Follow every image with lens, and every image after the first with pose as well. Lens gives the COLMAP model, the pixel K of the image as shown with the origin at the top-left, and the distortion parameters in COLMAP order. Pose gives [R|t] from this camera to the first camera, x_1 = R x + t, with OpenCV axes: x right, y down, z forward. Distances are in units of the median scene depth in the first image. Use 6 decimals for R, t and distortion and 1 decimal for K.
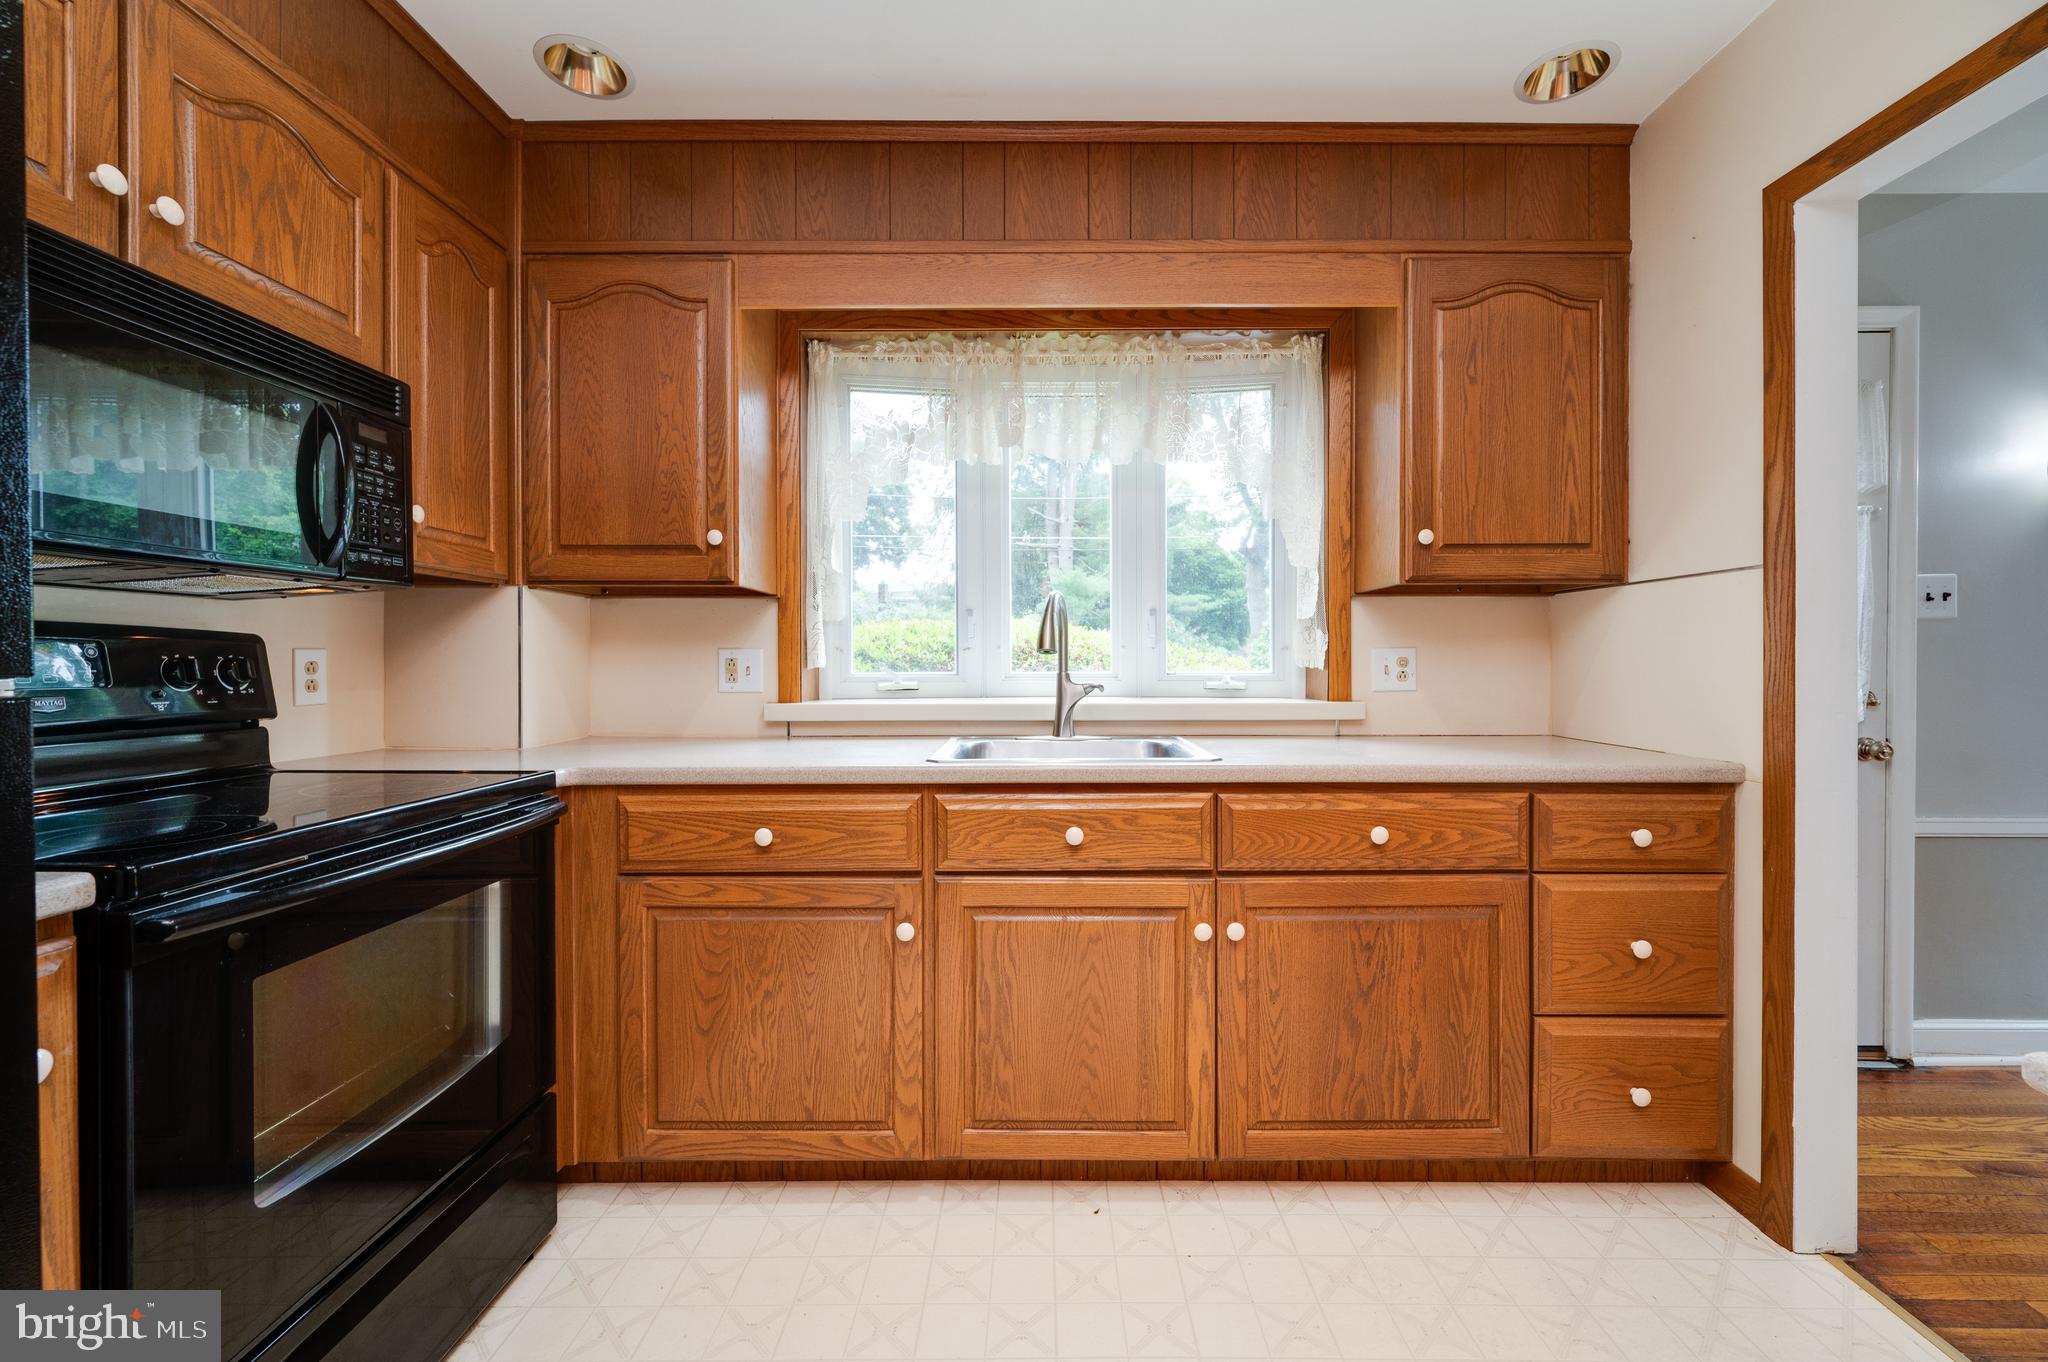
lens RADIAL K [[811.7, 0, 1044.2], [0, 811.7, 668.0], [0, 0, 1]] dist [-0.001408, -0.000224]
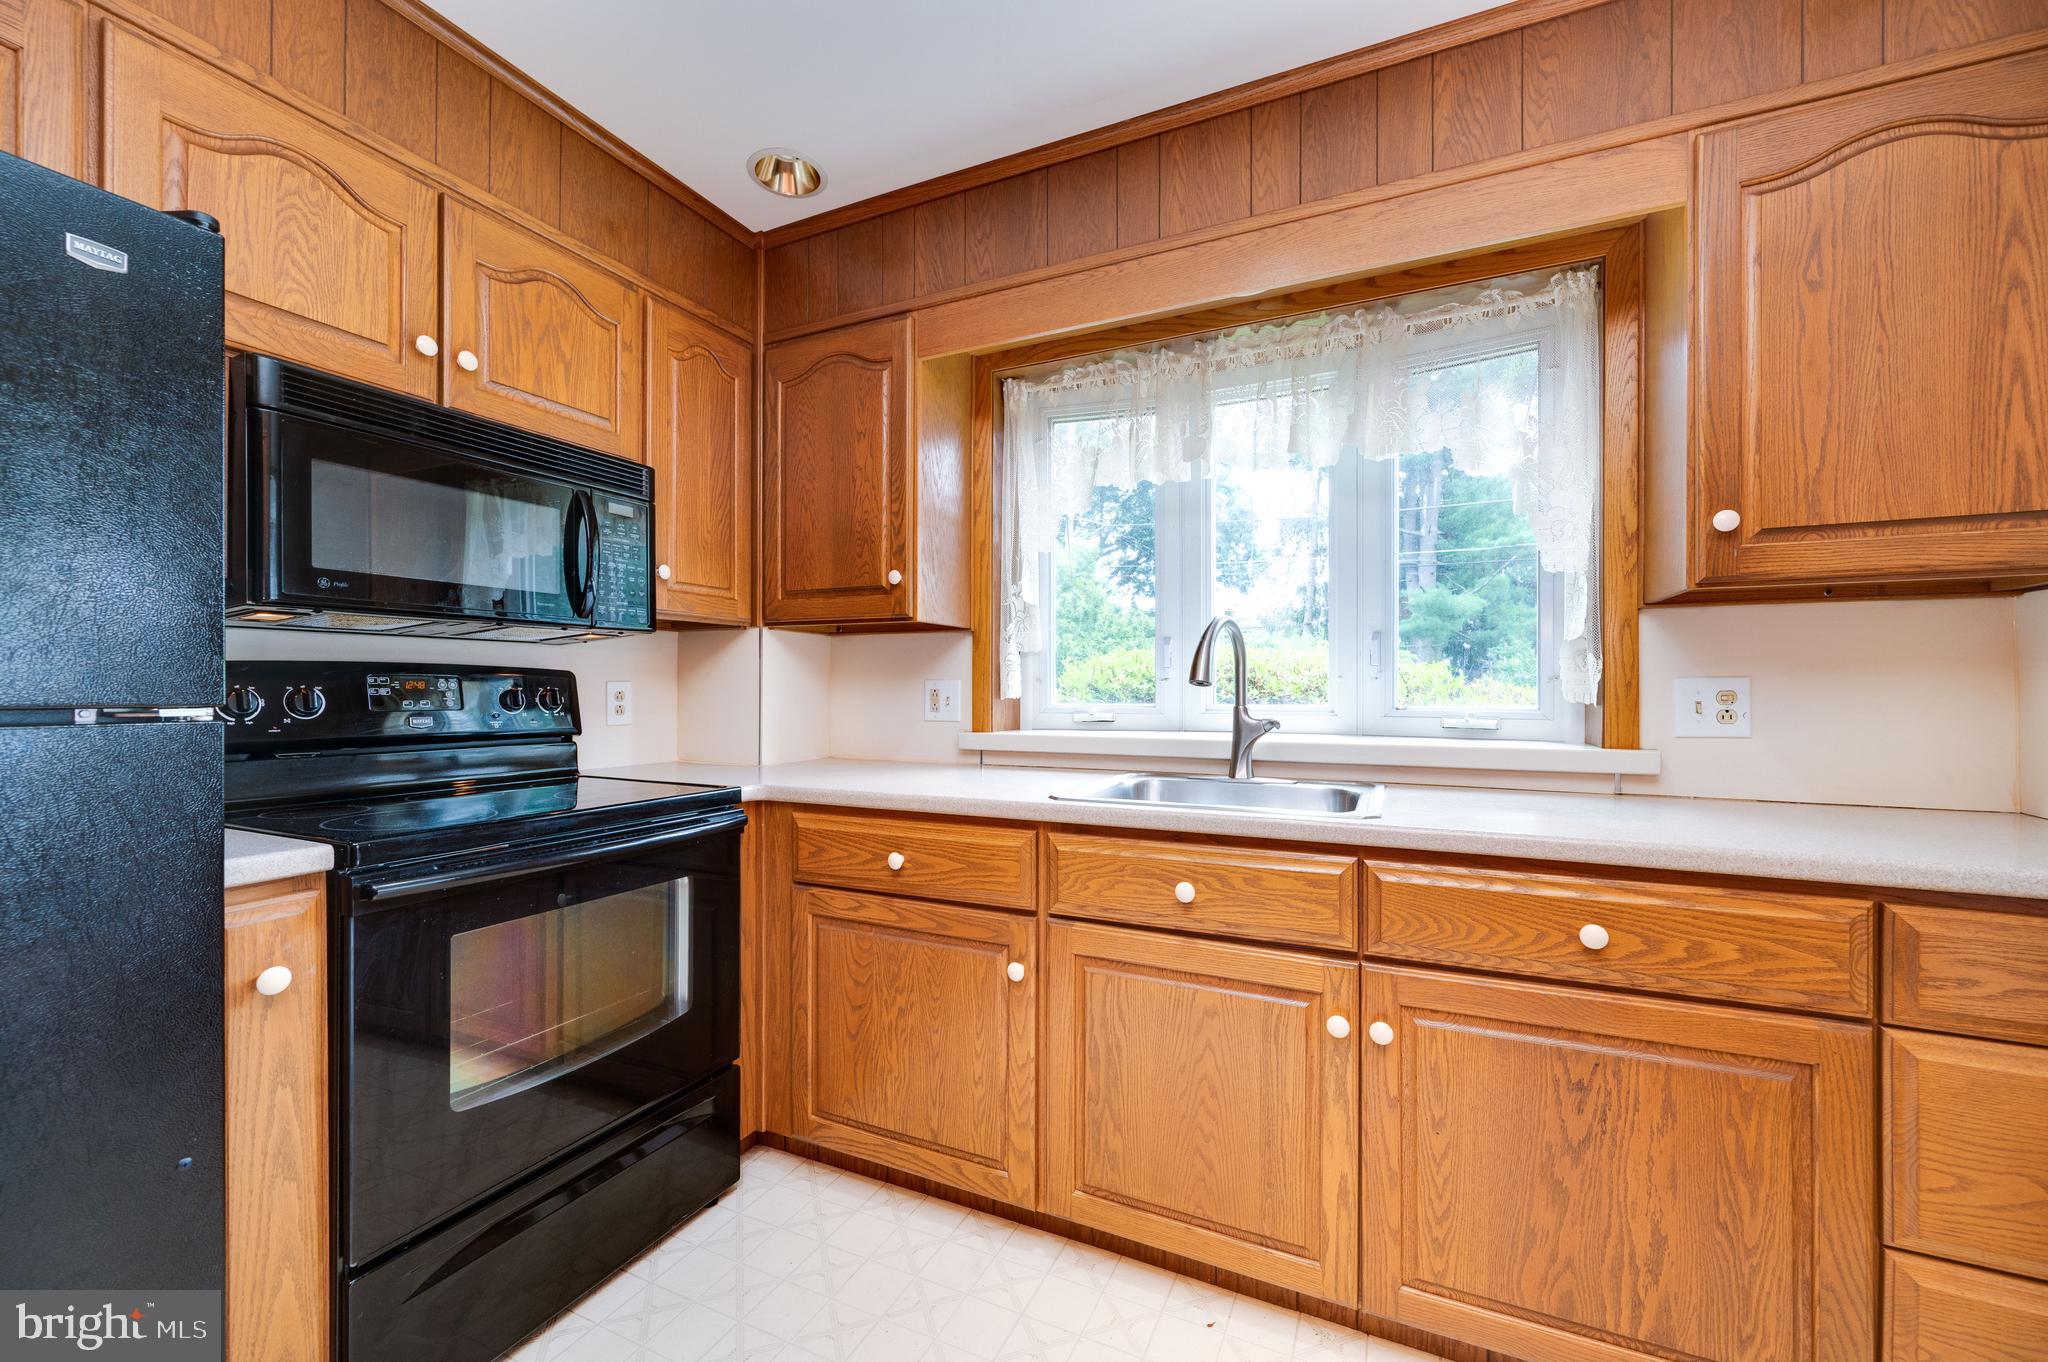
lens RADIAL K [[812.2, 0, 1034.6], [0, 812.2, 691.8], [0, 0, 1]] dist [-0.002040, 0.000030]
pose [[0.906202, 0.004421, -0.422821, 0.252386], [-0.006443, 0.999974, -0.003354, -0.007586], [0.422795, 0.005764, 0.906207, 0.120601]]
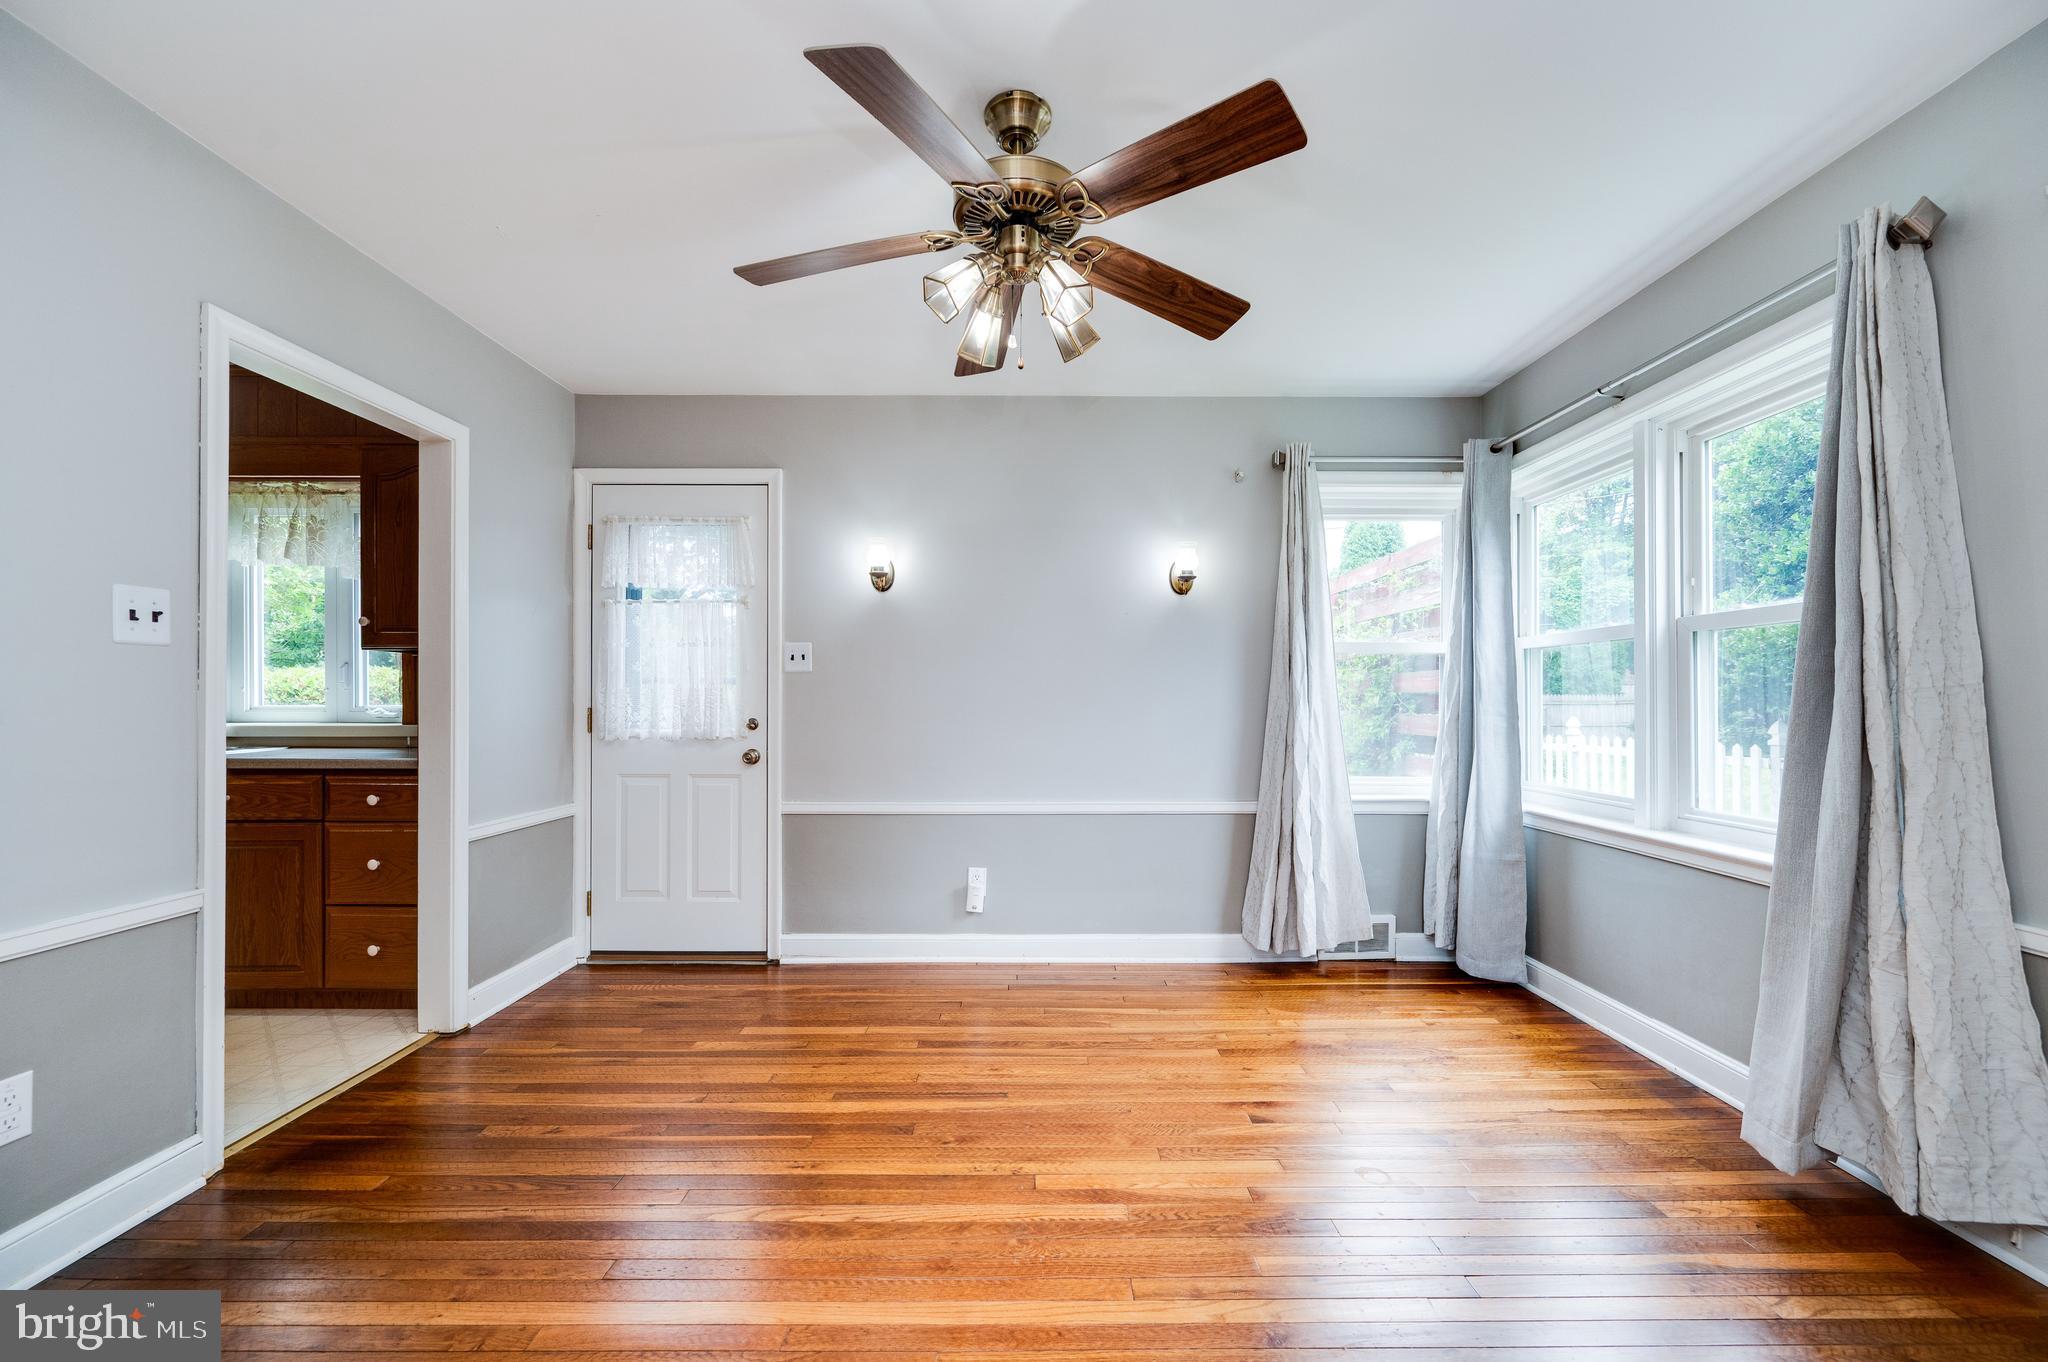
lens RADIAL K [[807.4, 0, 1026.4], [0, 807.4, 691.3], [0, 0, 1]] dist [-0.001565, -0.000363]
pose [[0.999918, 0.004459, 0.011999, 1.998435], [-0.004281, 0.999881, -0.014835, -0.003664], [-0.012063, 0.014782, 0.999818, -0.703082]]
